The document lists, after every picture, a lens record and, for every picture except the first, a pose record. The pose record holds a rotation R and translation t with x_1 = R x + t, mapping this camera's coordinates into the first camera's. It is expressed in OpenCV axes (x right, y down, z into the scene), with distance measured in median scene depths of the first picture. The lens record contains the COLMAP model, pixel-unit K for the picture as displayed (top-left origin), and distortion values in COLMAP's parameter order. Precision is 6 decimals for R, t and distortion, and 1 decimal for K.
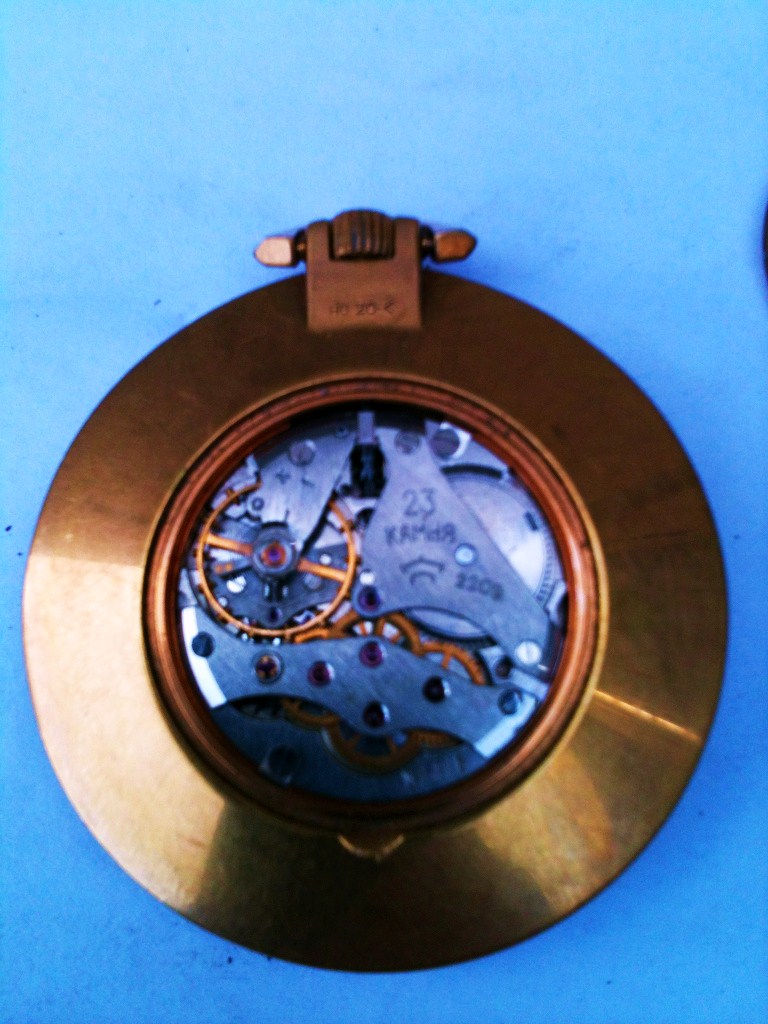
lens RADIAL K [[1043.9, 0, 384.2], [0, 1043.9, 512.2], [0, 0, 1]] dist [-0.143016, 0.003996]
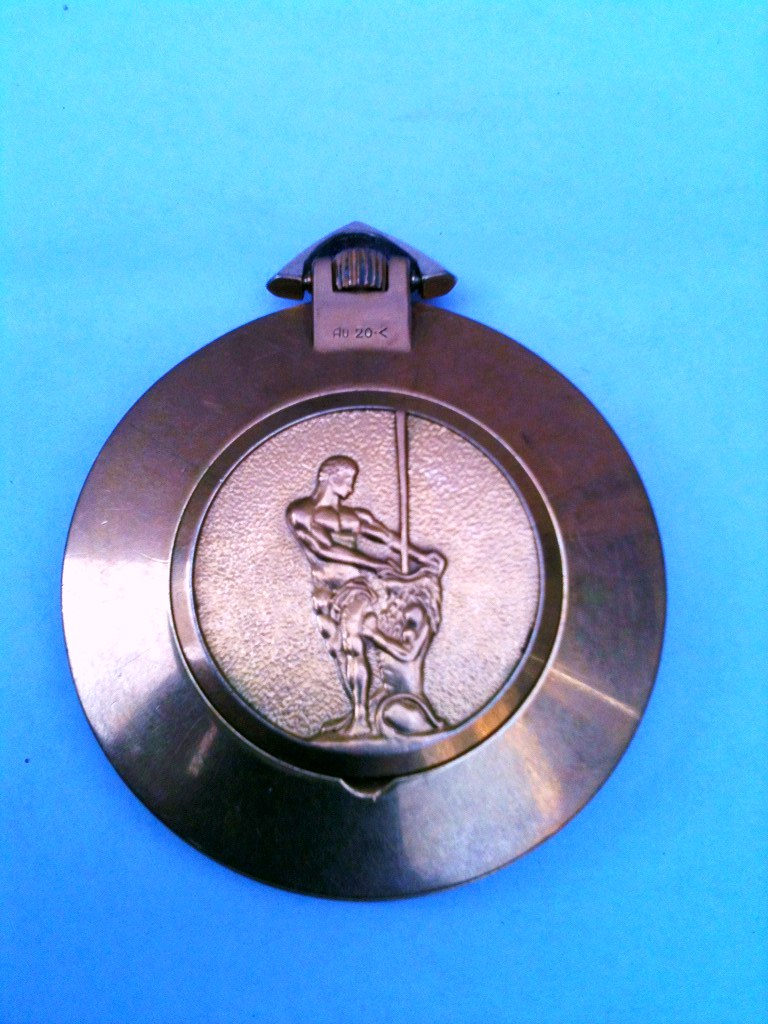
lens RADIAL K [[1043.9, 0, 384.2], [0, 1043.9, 512.2], [0, 0, 1]] dist [-0.143016, 0.003996]
pose [[0.997138, 0.015677, 0.073962, -0.079105], [-0.013249, 0.999361, -0.033212, 0.045277], [-0.074435, 0.032137, 0.996708, -0.169137]]
